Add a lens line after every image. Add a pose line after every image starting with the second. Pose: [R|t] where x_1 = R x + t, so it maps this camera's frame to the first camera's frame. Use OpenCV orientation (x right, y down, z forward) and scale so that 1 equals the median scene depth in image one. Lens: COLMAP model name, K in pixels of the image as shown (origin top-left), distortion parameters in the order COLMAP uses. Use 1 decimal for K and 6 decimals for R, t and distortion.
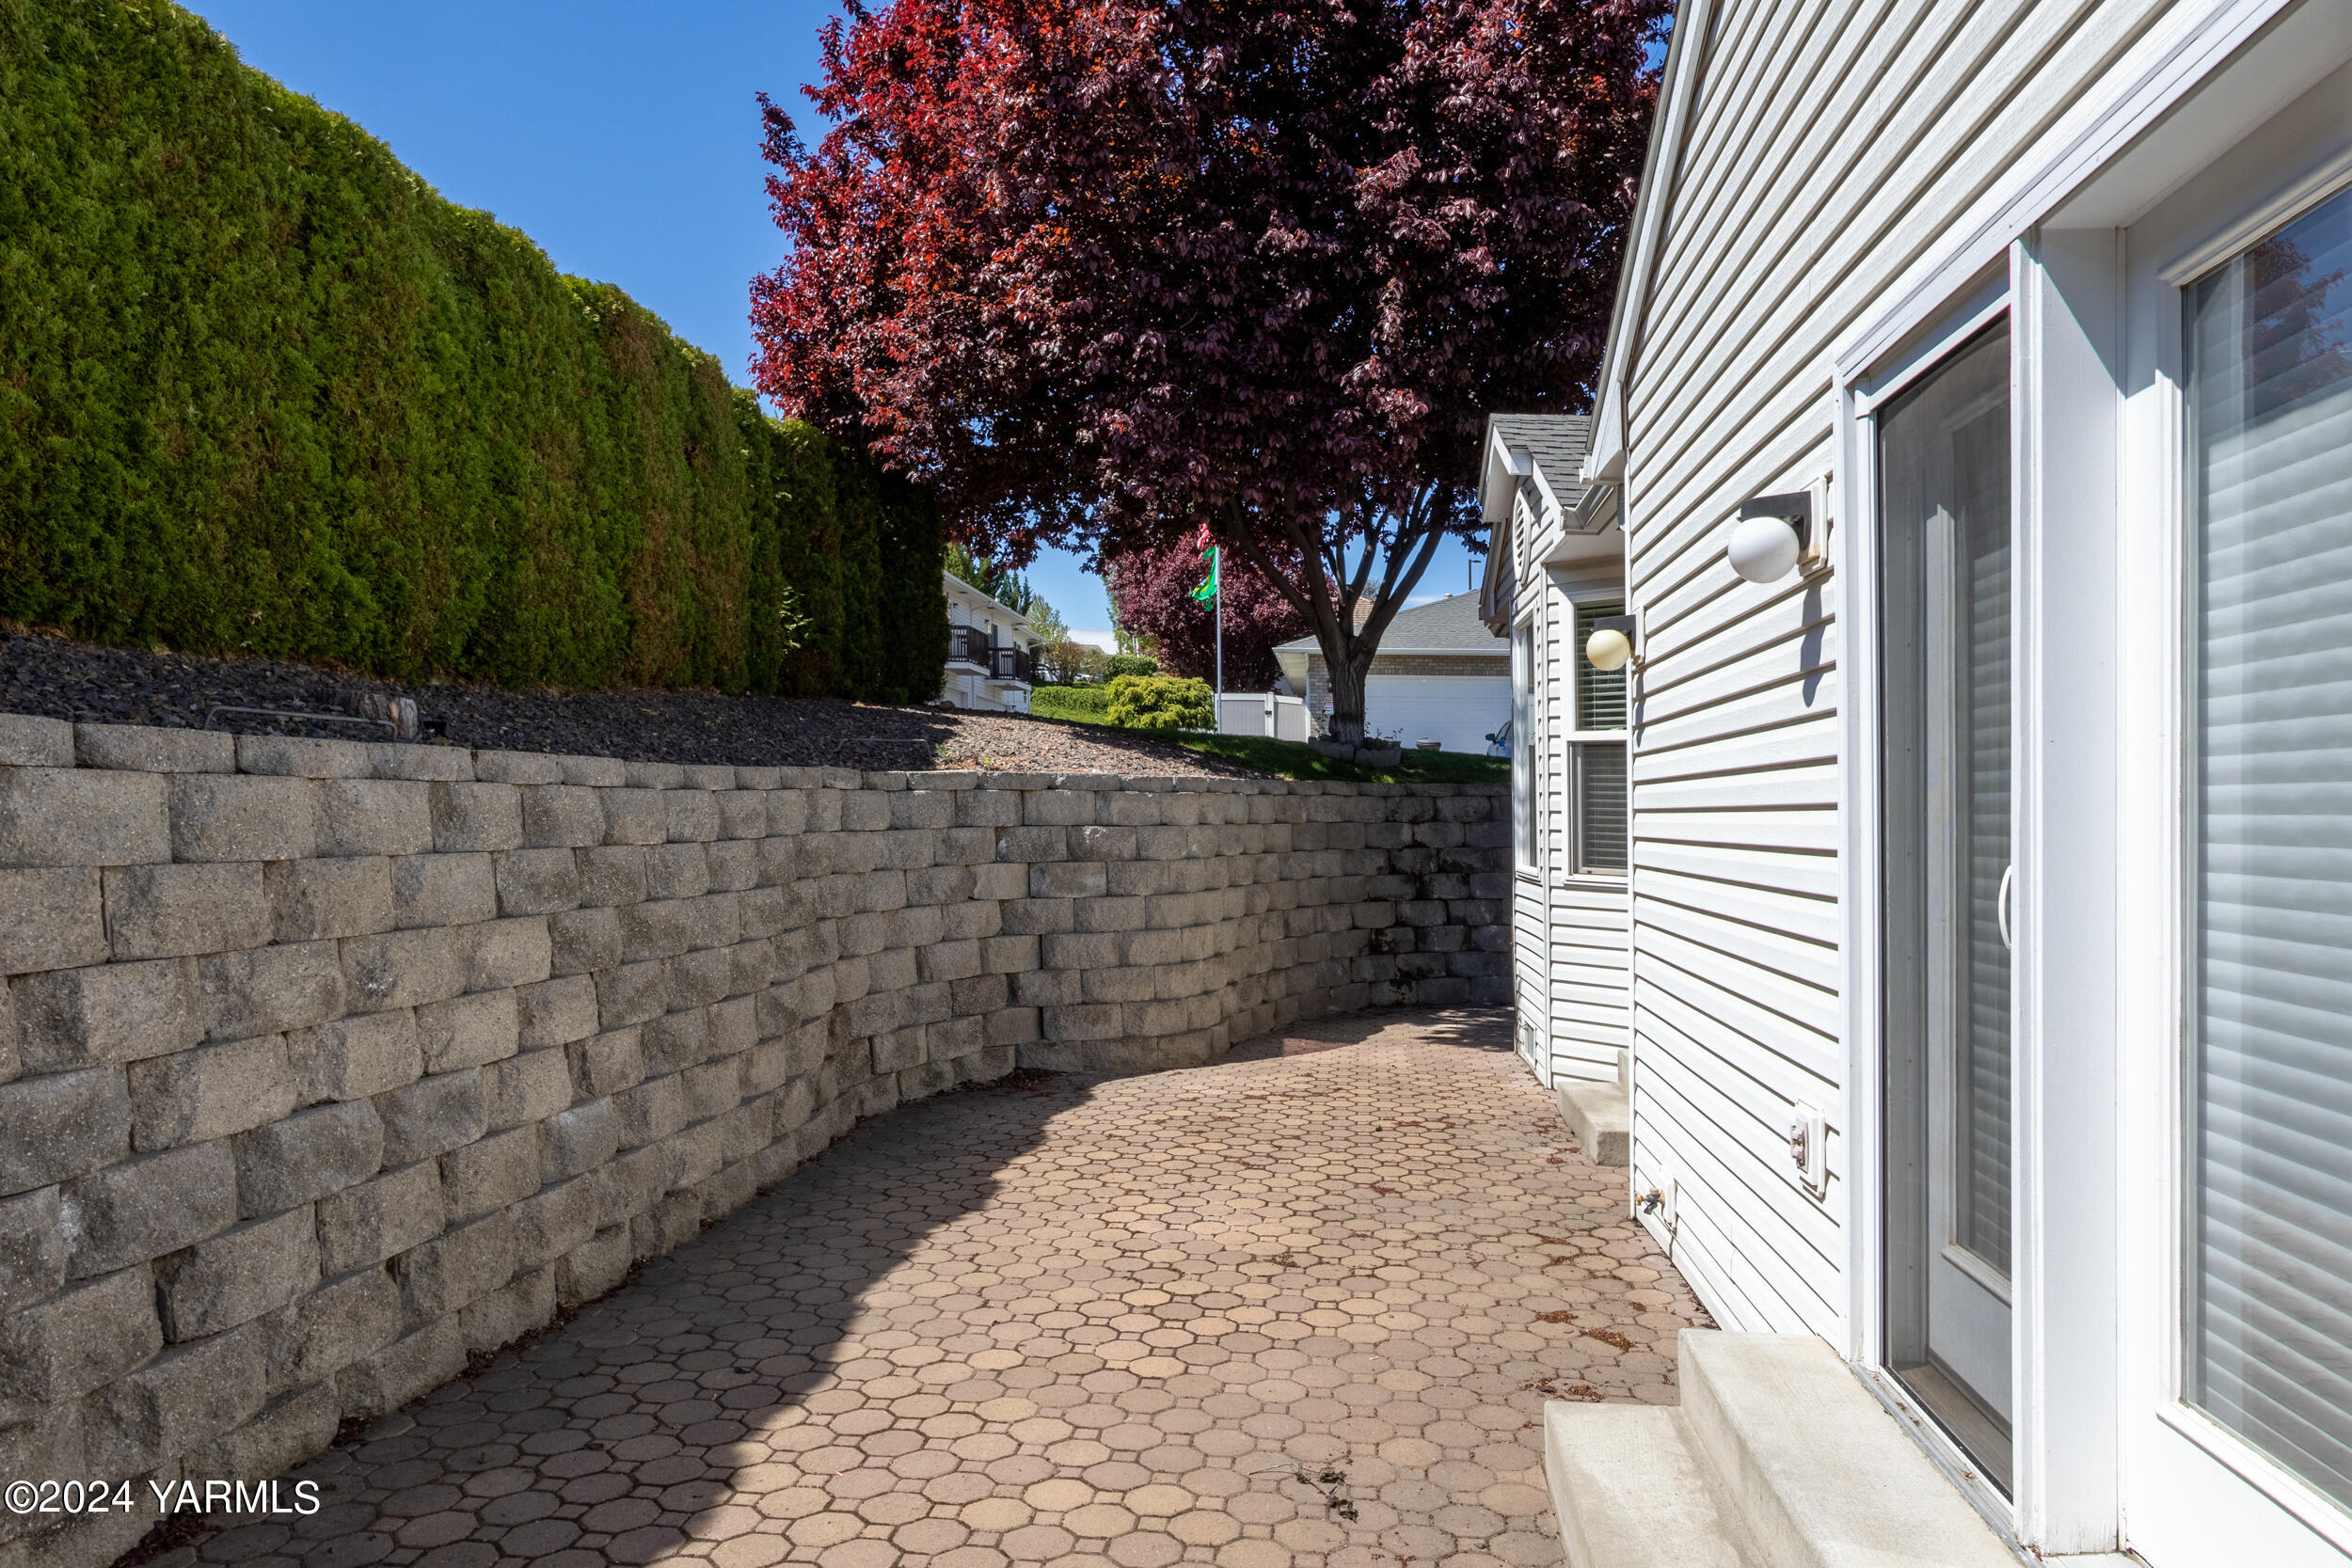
lens RADIAL K [[1466.4, 0, 1190.2], [0, 1466.4, 793.5], [0, 0, 1]] dist [0.003308, 0.000018]
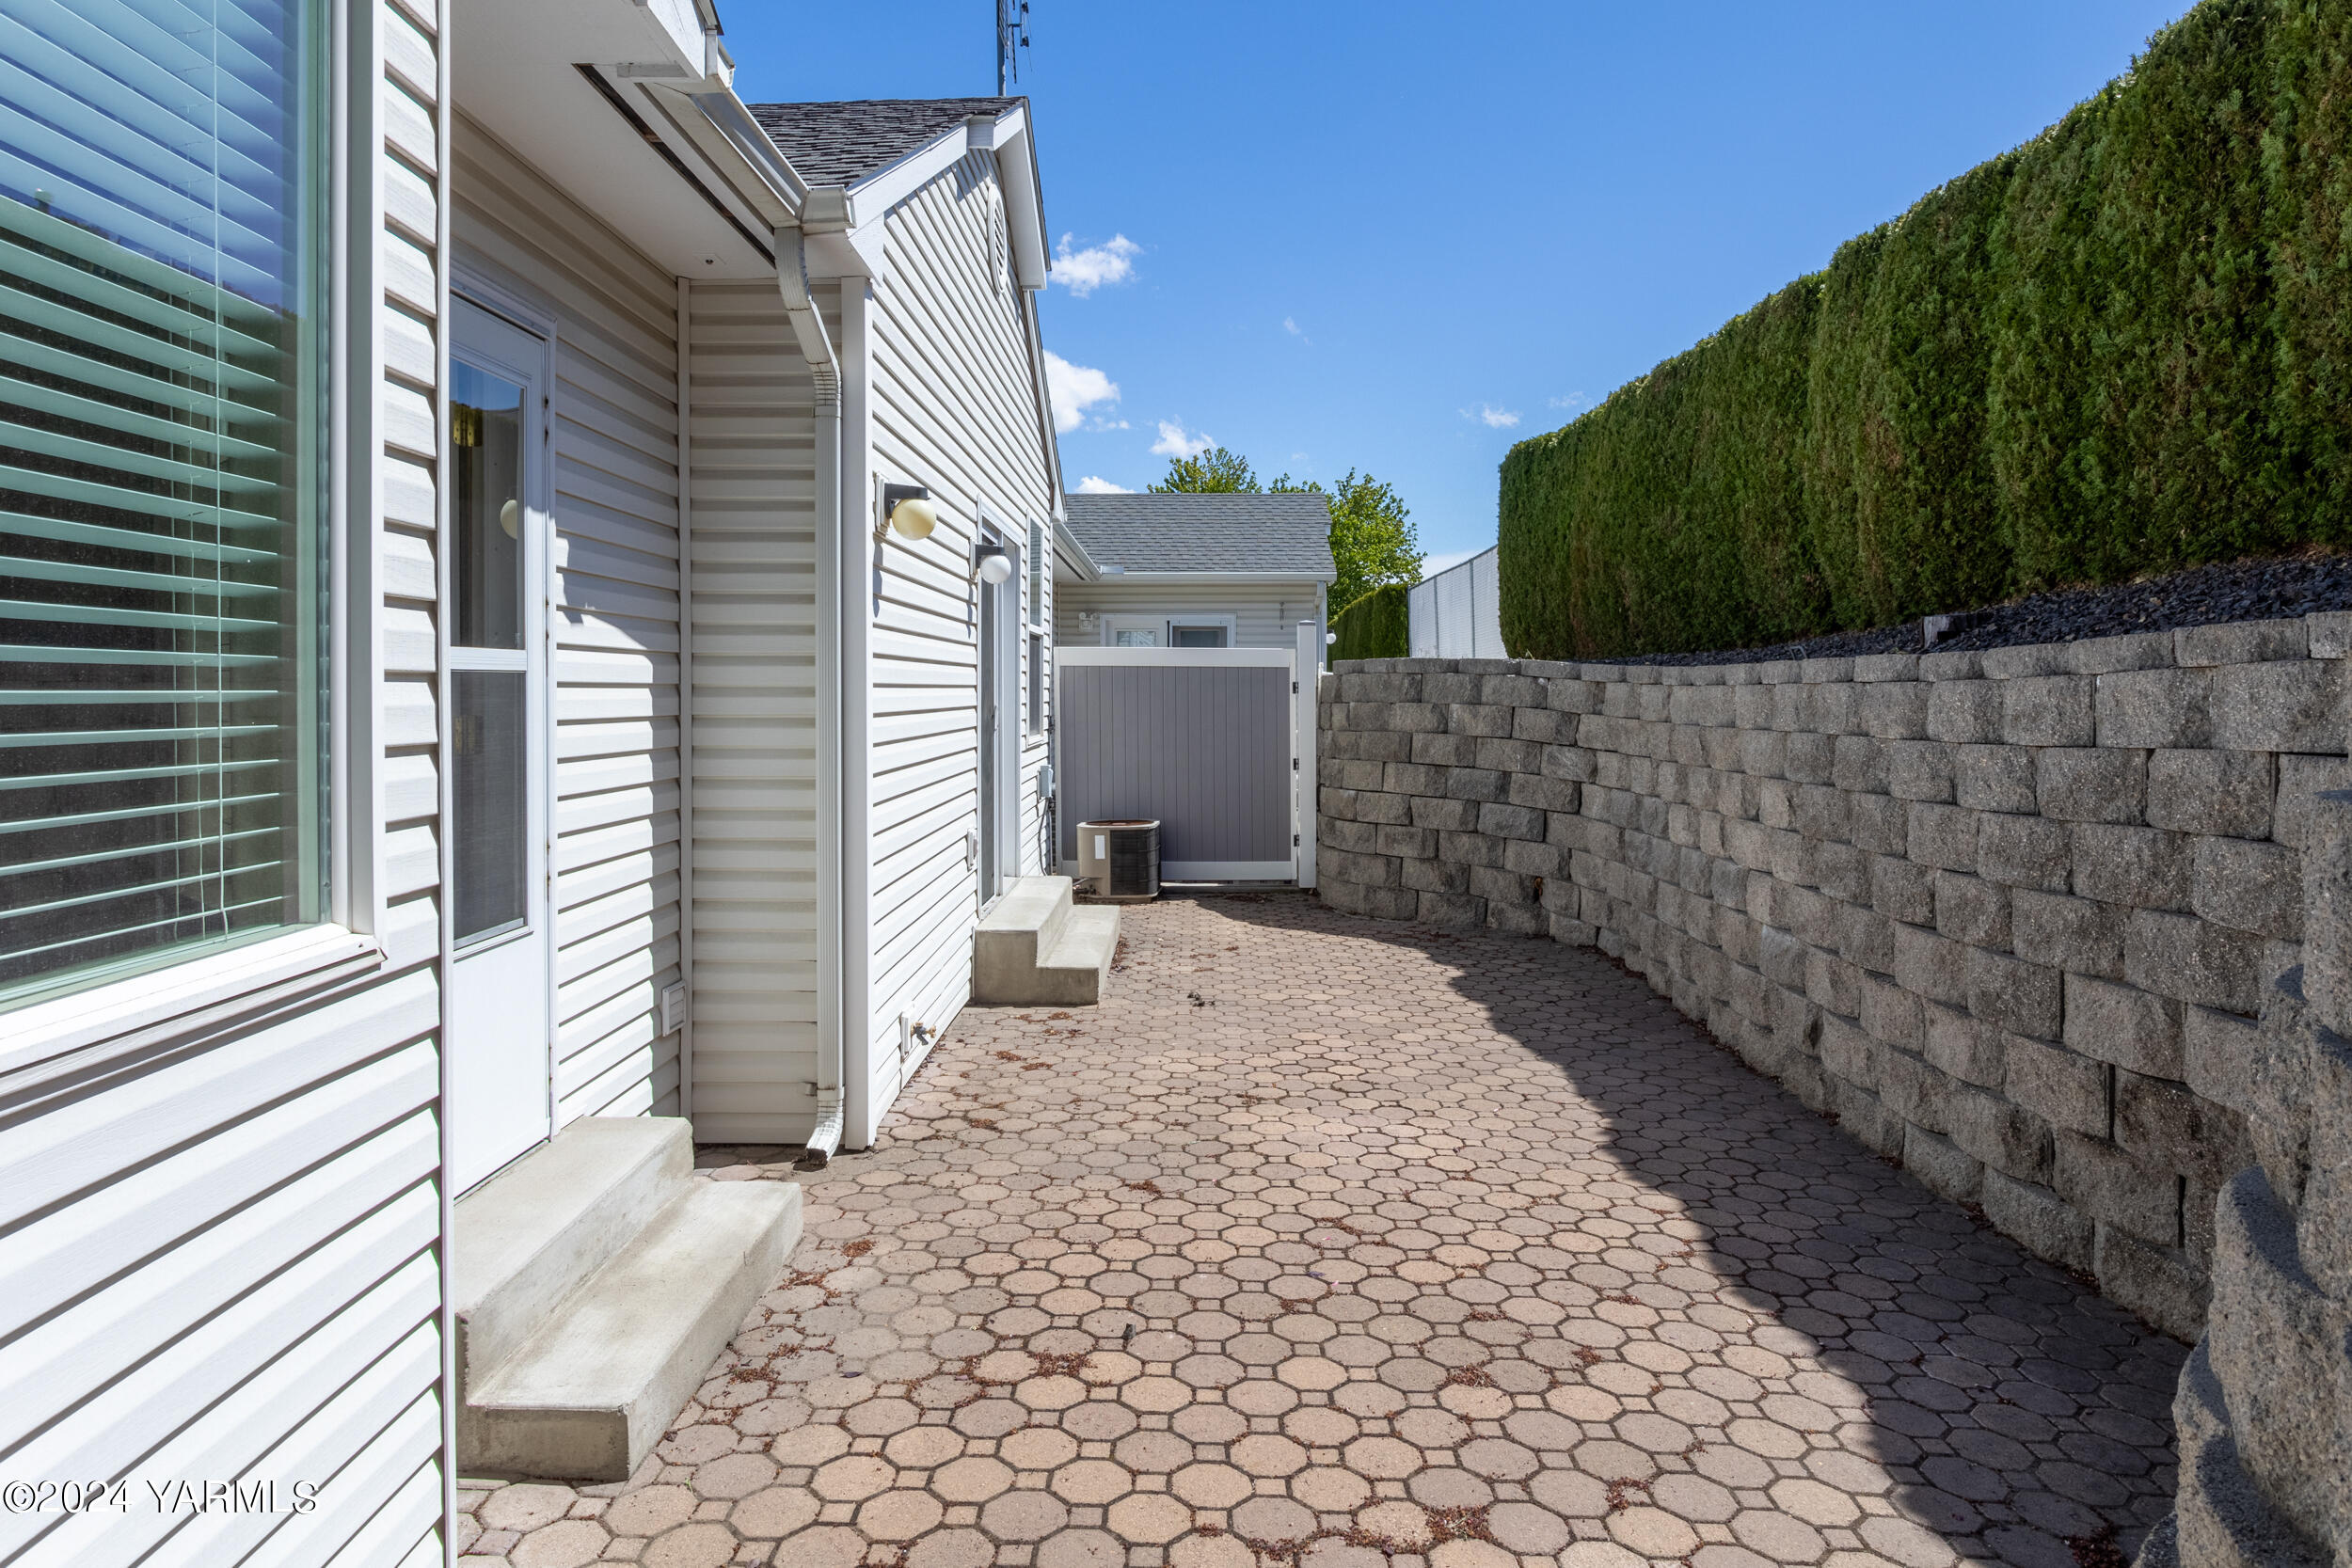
lens RADIAL K [[1466.4, 0, 1171.8], [0, 1466.4, 774.2], [0, 0, 1]] dist [0.003308, 0.000018]
pose [[-0.995440, -0.014959, -0.094212, 0.174099], [-0.018813, 0.999016, 0.040153, 0.023040], [0.093518, 0.041742, -0.994742, 1.577604]]
